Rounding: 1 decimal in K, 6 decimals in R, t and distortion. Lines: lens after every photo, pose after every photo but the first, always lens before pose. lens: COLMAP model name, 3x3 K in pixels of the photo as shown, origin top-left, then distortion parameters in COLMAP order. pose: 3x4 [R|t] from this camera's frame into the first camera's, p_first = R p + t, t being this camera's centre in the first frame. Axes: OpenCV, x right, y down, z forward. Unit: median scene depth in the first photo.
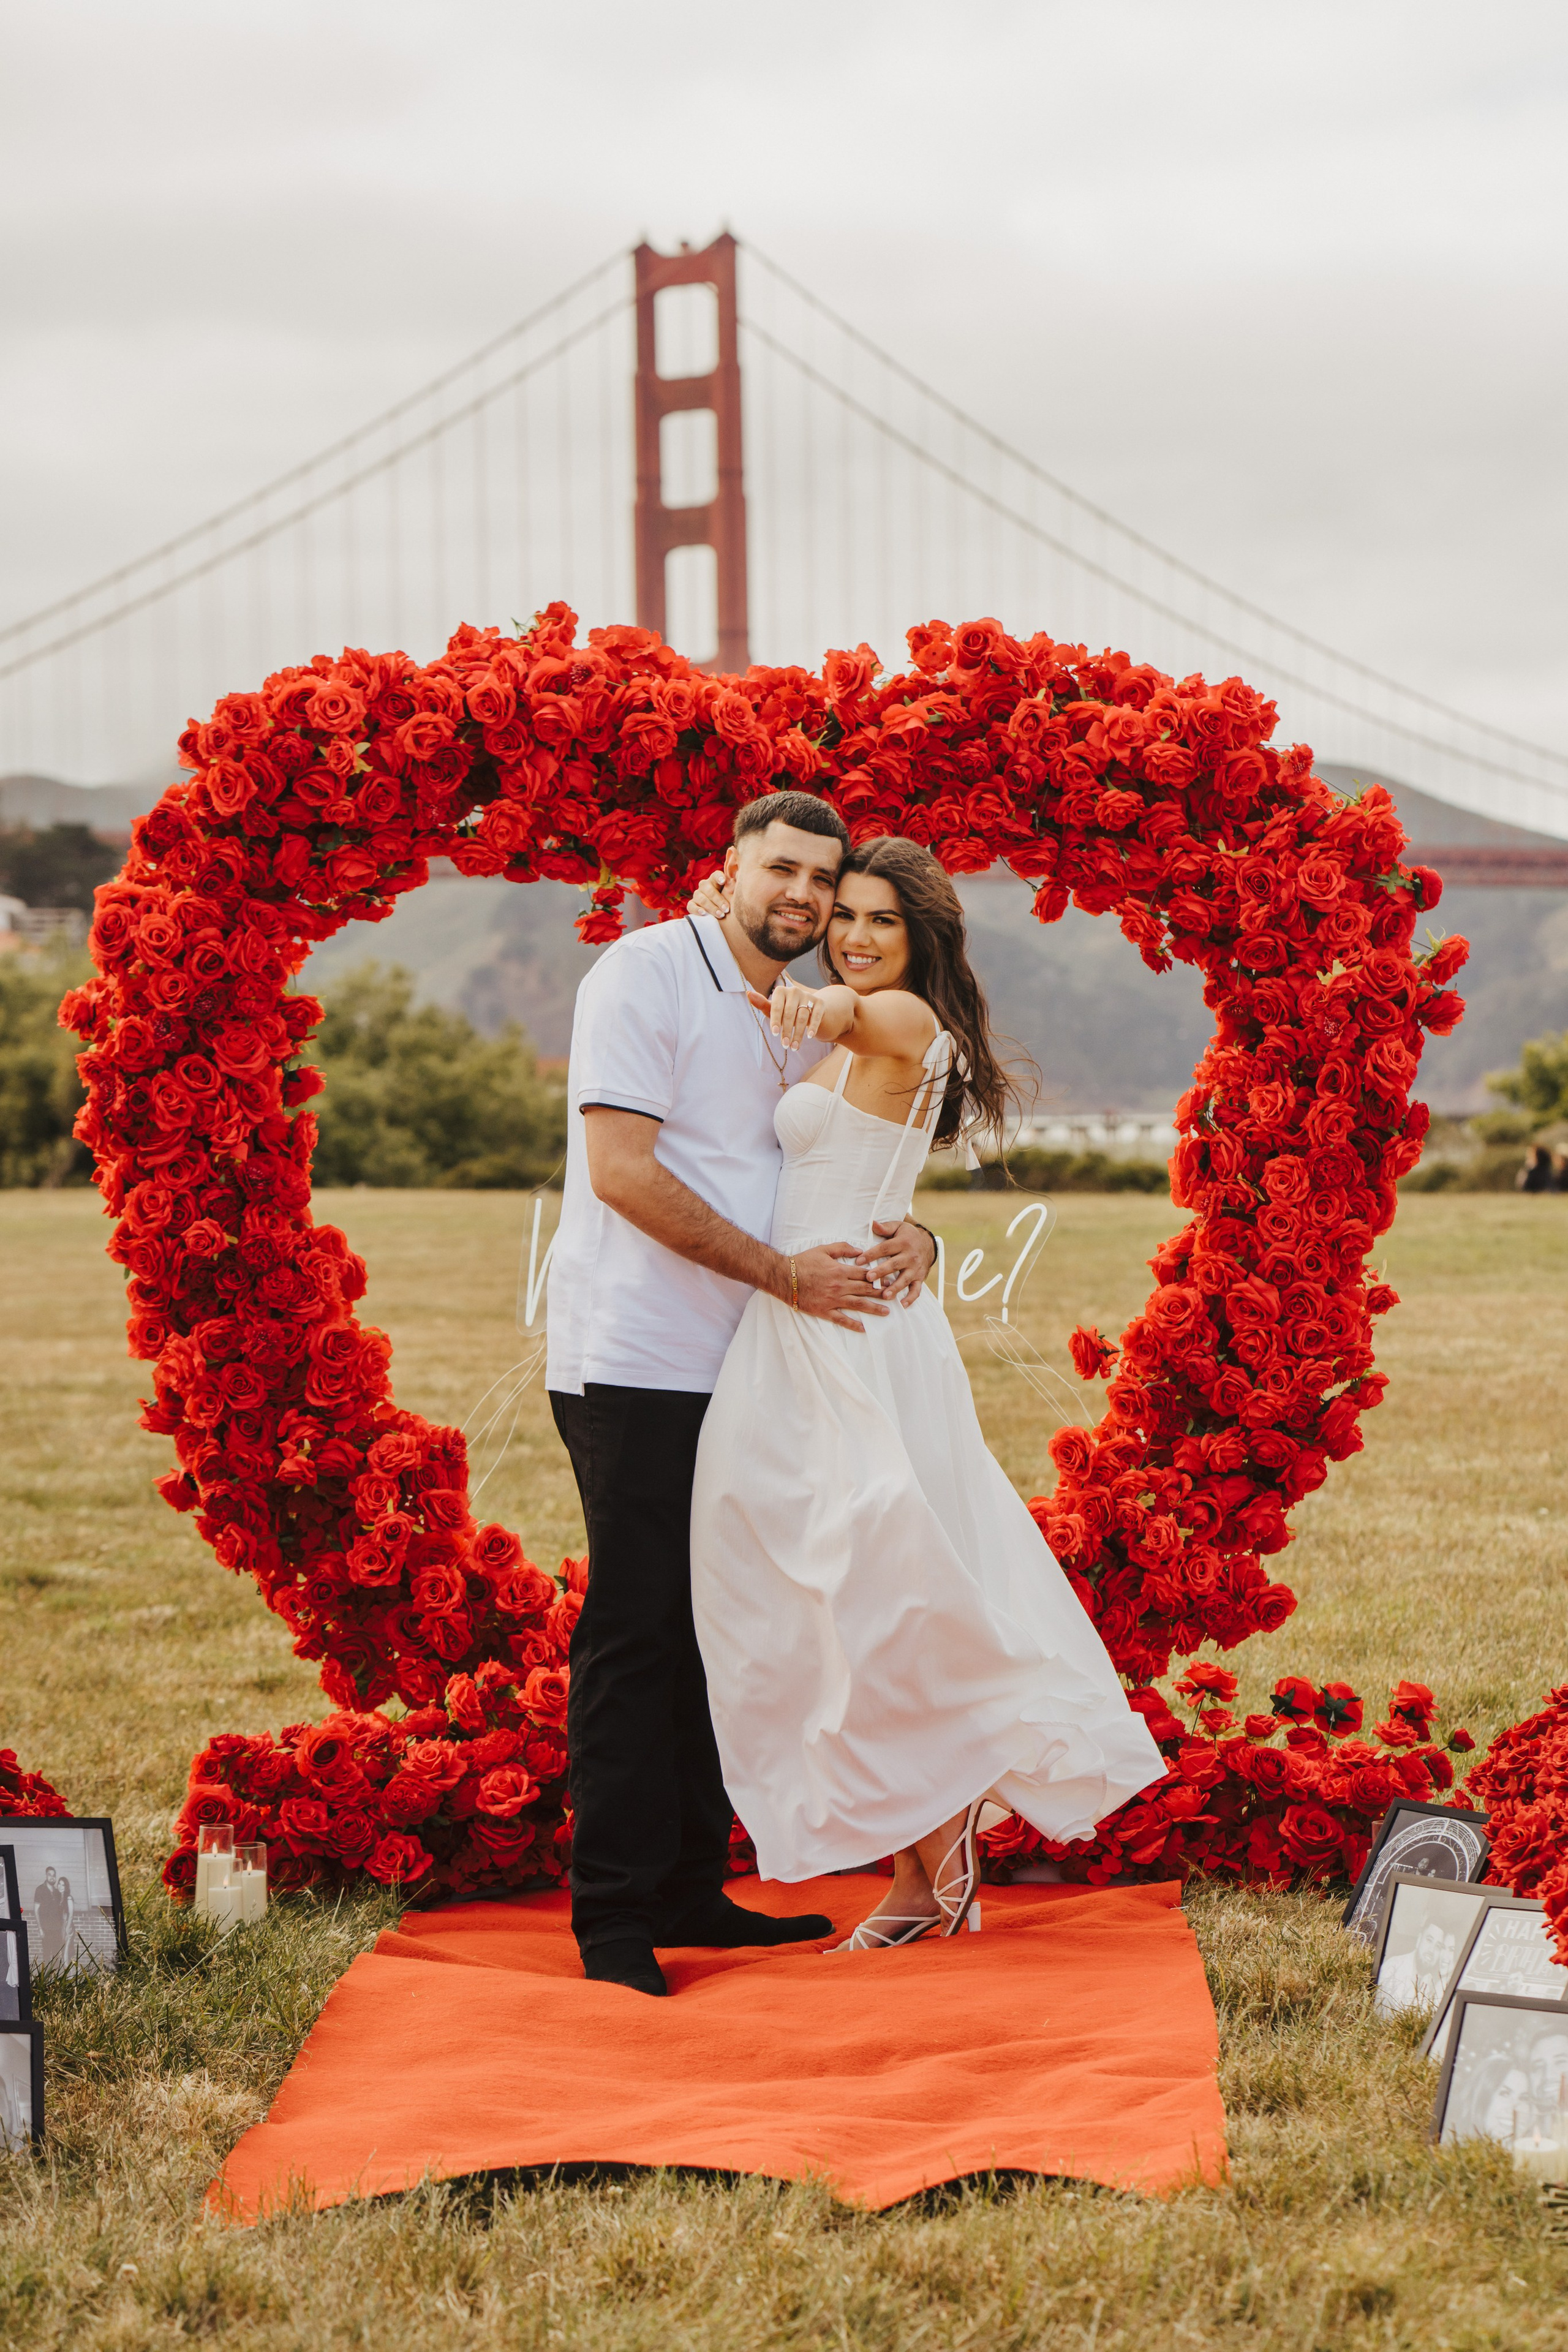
lens RADIAL K [[6491.1, 0, 838.1], [0, 6491.1, 1189.0], [0, 0, 1]] dist [0.589823, 0.000000]
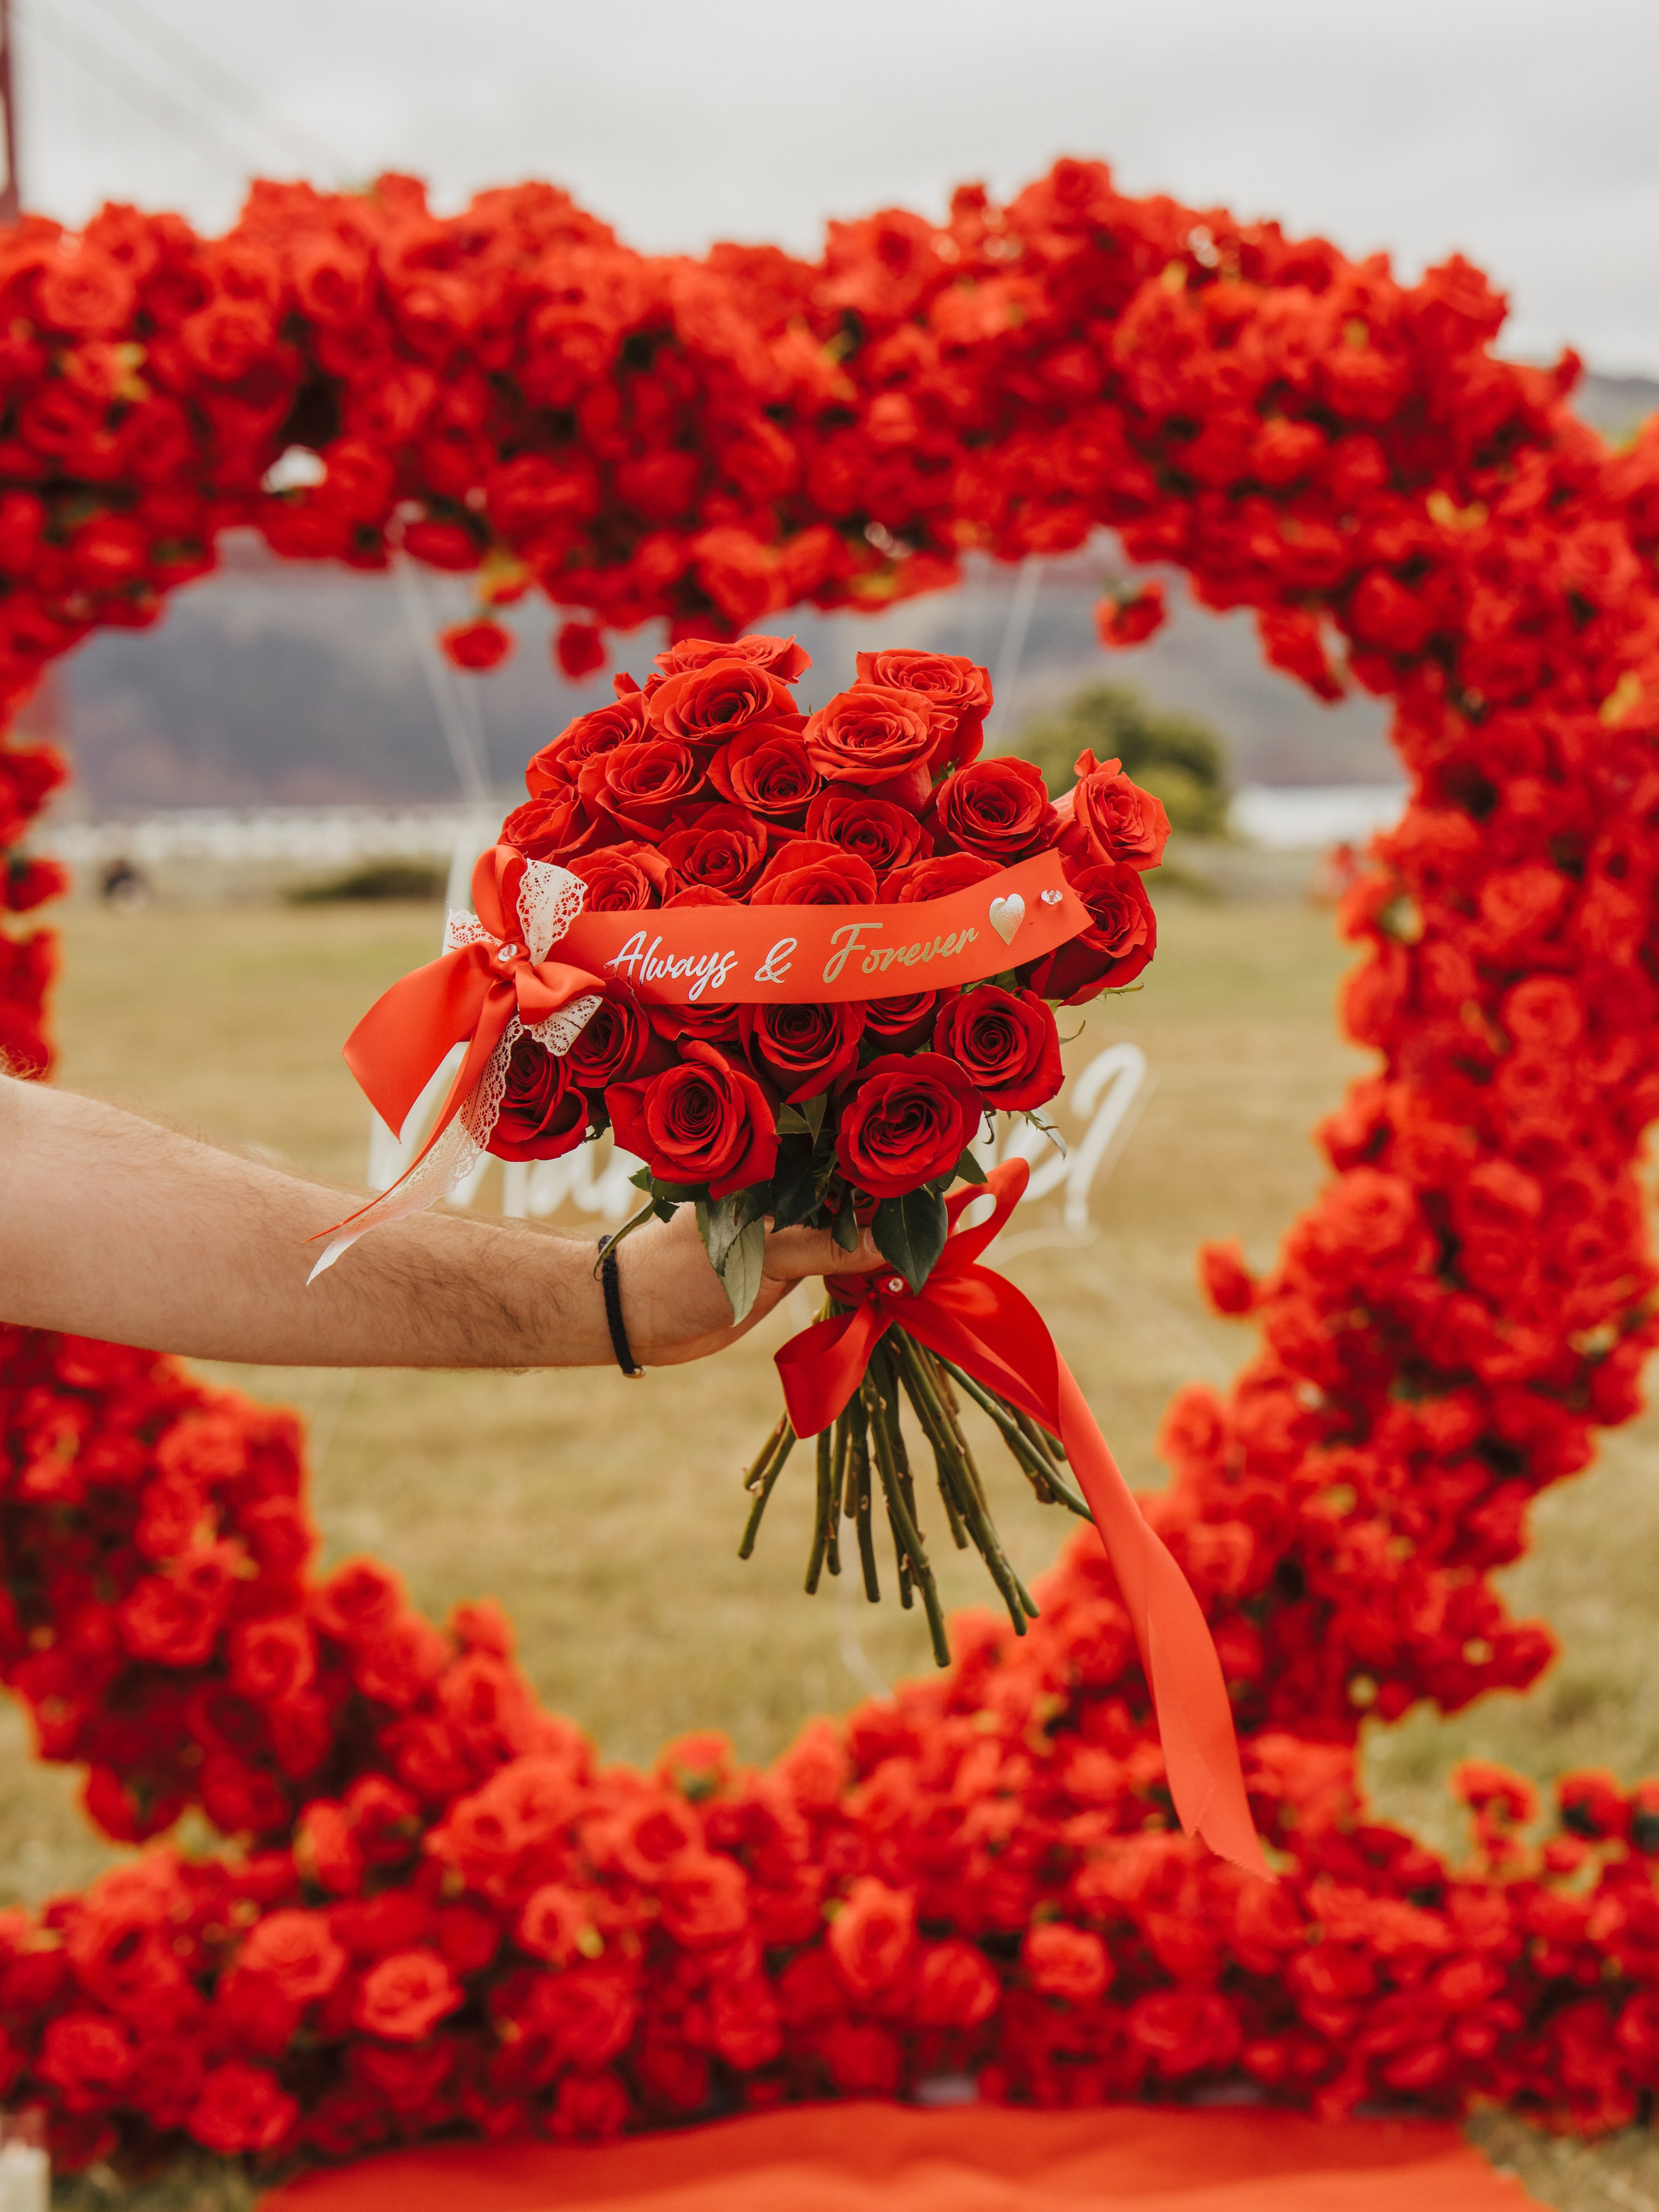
lens RADIAL K [[6171.5, 0, 819.3], [0, 6171.5, 1101.3], [0, 0, 1]] dist [0.658691, 0.000000]
pose [[0.992691, -0.014117, 0.119858, -0.080242], [0.010944, 0.999573, 0.027092, -0.010614], [-0.120189, -0.025582, 0.992421, 0.378691]]
